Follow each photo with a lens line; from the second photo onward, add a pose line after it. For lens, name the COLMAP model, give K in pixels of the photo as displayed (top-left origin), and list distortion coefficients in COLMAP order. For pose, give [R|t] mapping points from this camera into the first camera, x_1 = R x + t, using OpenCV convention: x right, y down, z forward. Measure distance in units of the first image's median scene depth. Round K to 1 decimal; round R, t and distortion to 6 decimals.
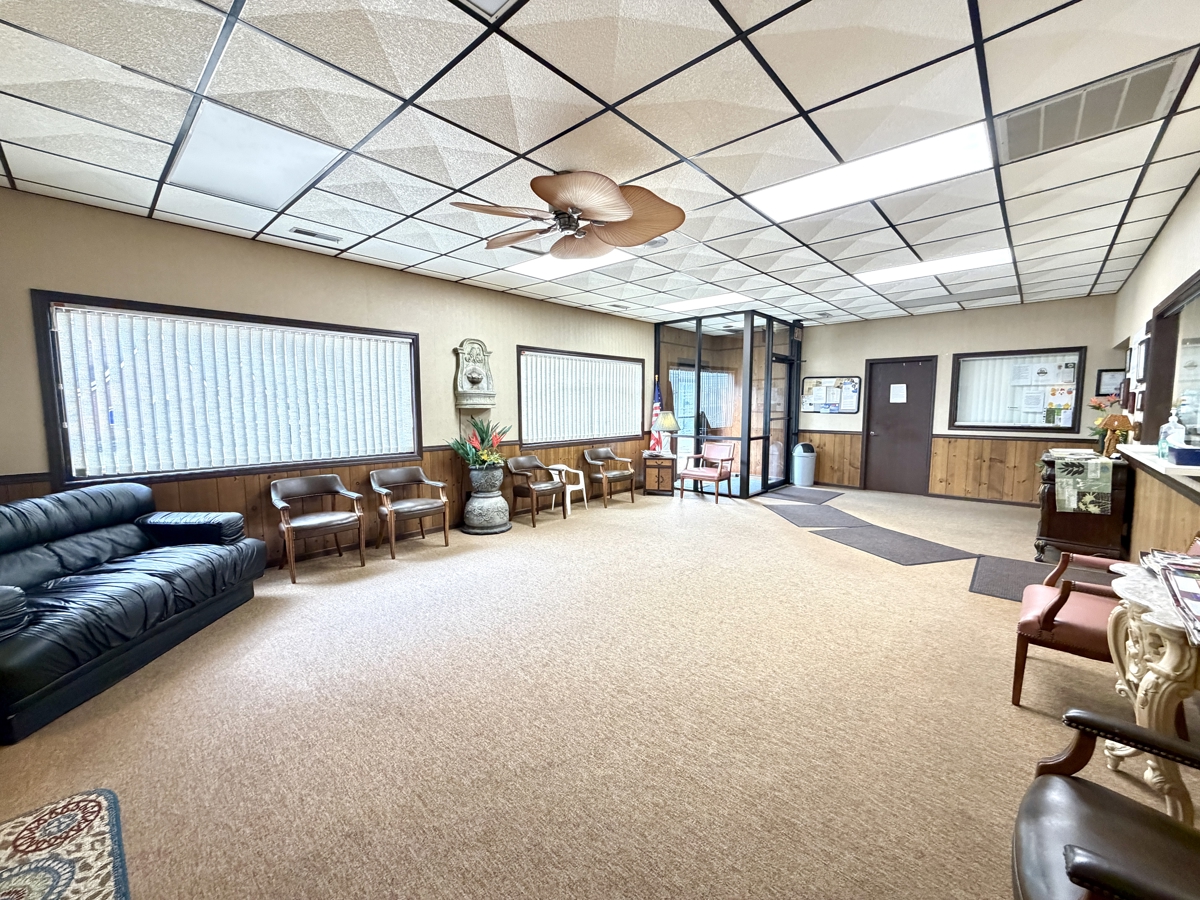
lens RADIAL K [[478.2, 0, 596.8], [0, 478.2, 449.8], [0, 0, 1]] dist [0.002005, -0.000223]
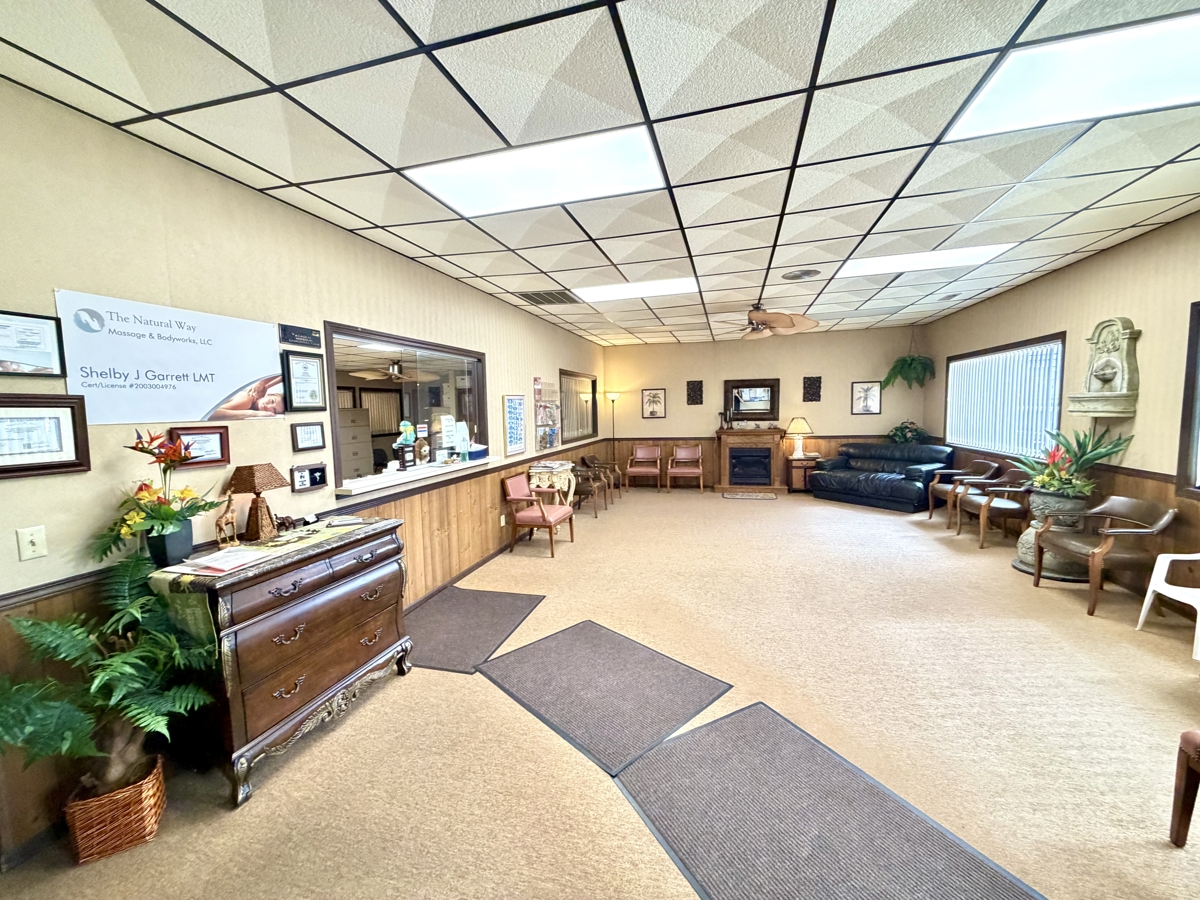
lens RADIAL K [[478.2, 0, 596.8], [0, 478.2, 449.8], [0, 0, 1]] dist [0.002005, -0.000223]
pose [[-0.892913, 0.064523, -0.445581, 0.651514], [-0.014089, 0.985189, 0.170893, -0.129326], [0.450008, 0.158870, -0.878779, 1.121662]]
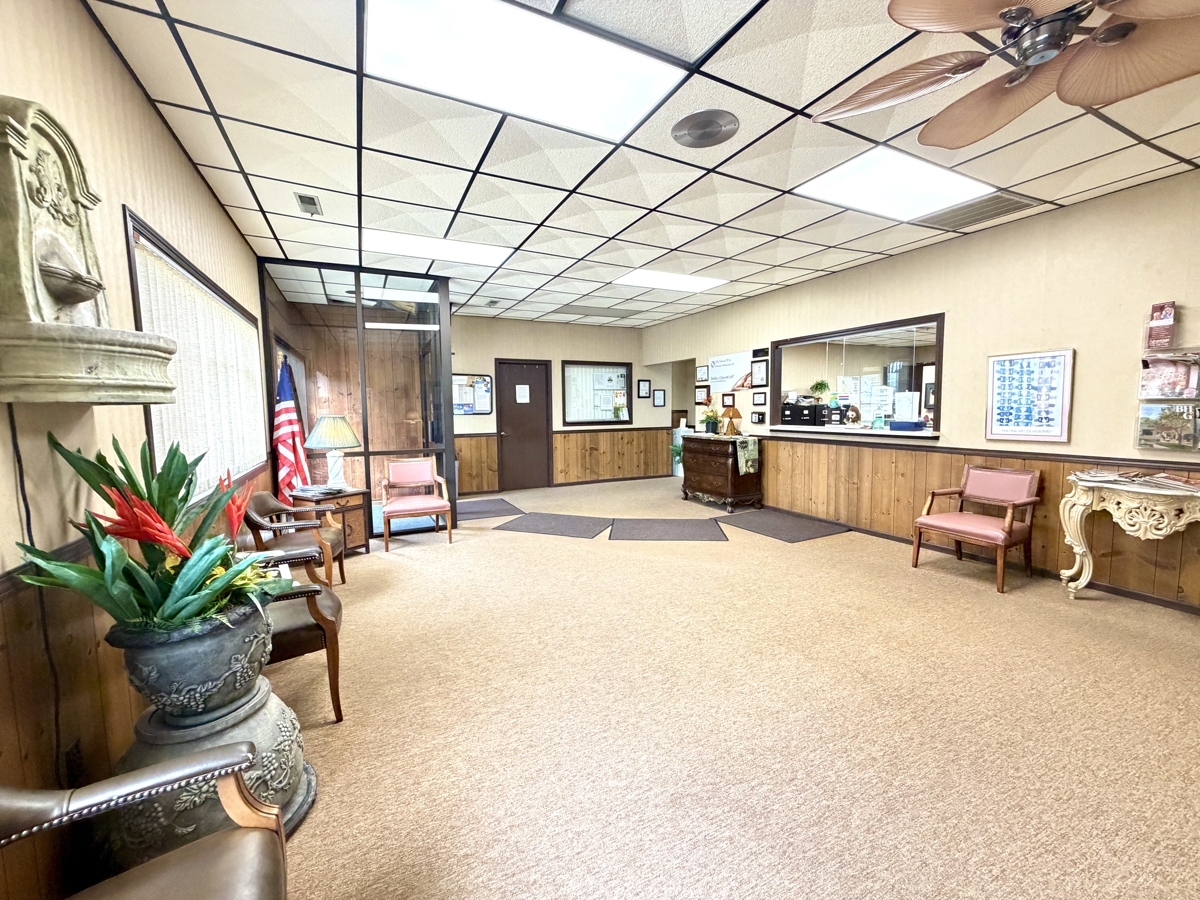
lens RADIAL K [[478.2, 0, 596.8], [0, 478.2, 449.8], [0, 0, 1]] dist [0.002005, -0.000223]
pose [[0.358824, -0.085767, 0.929456, -0.336877], [0.099356, 0.993622, 0.053331, -0.043435], [-0.928102, 0.073210, 0.365057, 0.568115]]
